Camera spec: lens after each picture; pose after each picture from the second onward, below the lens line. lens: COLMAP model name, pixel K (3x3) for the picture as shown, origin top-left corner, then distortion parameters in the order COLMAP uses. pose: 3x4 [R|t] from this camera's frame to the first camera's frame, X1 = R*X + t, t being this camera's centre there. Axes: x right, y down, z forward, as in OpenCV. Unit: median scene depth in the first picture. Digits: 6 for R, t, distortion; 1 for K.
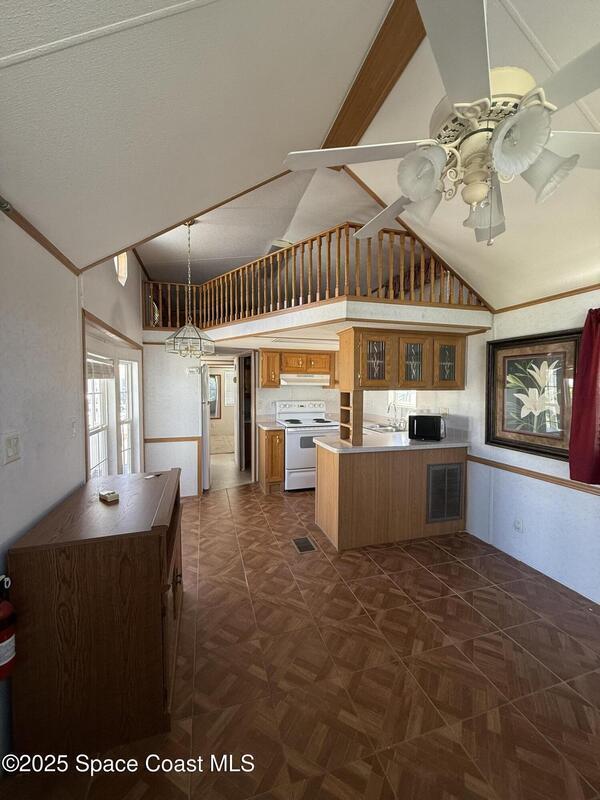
lens RADIAL K [[317.4, 0, 299.7], [0, 317.4, 399.2], [0, 0, 1]] dist [-0.003868, -0.000426]
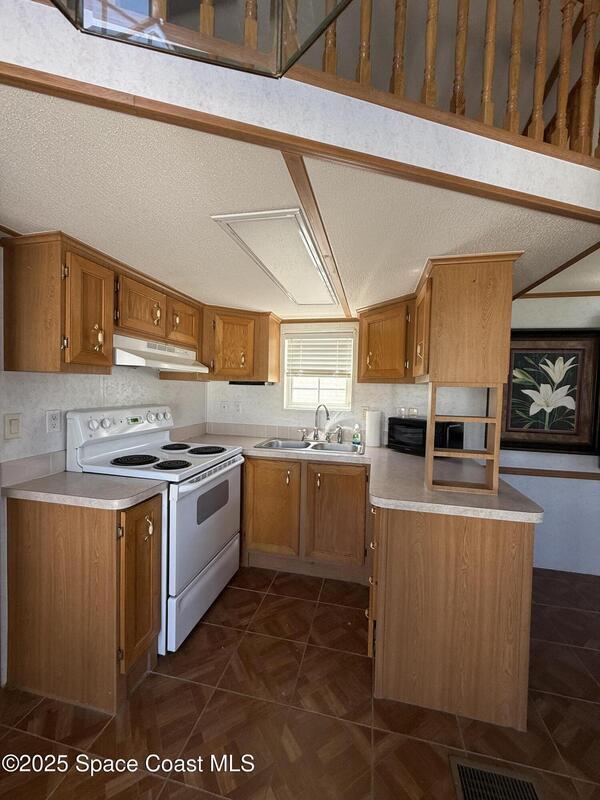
lens RADIAL K [[317.4, 0, 298.6], [0, 317.4, 397.8], [0, 0, 1]] dist [-0.003868, -0.000426]
pose [[0.498052, -0.019877, 0.866919, -0.452846], [0.015637, 0.999781, 0.013940, -0.017609], [-0.867006, 0.006613, 0.498253, 1.116908]]
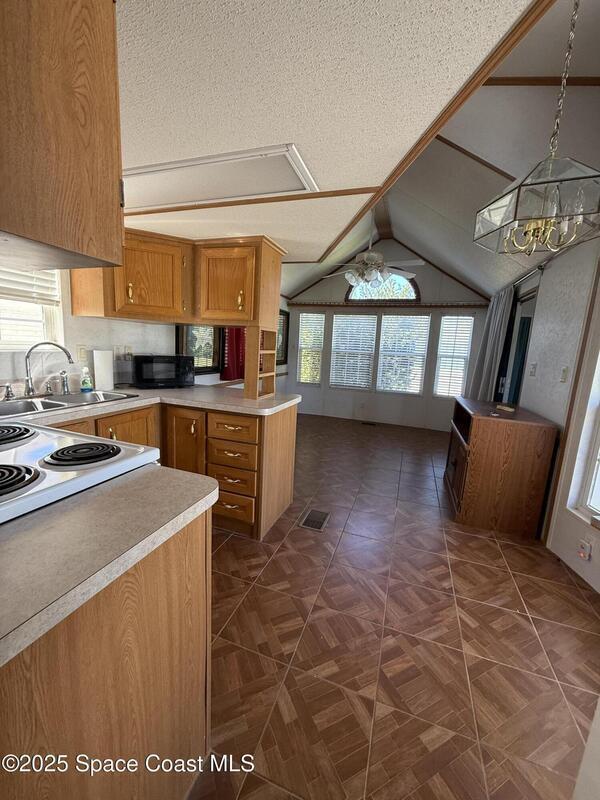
lens RADIAL K [[317.4, 0, 302.1], [0, 317.4, 397.5], [0, 0, 1]] dist [-0.003868, -0.000426]
pose [[-0.808899, -0.143502, 0.570167, -0.425254], [-0.034133, 0.979583, 0.198122, -0.020695], [-0.586957, 0.140799, -0.797281, 1.797516]]
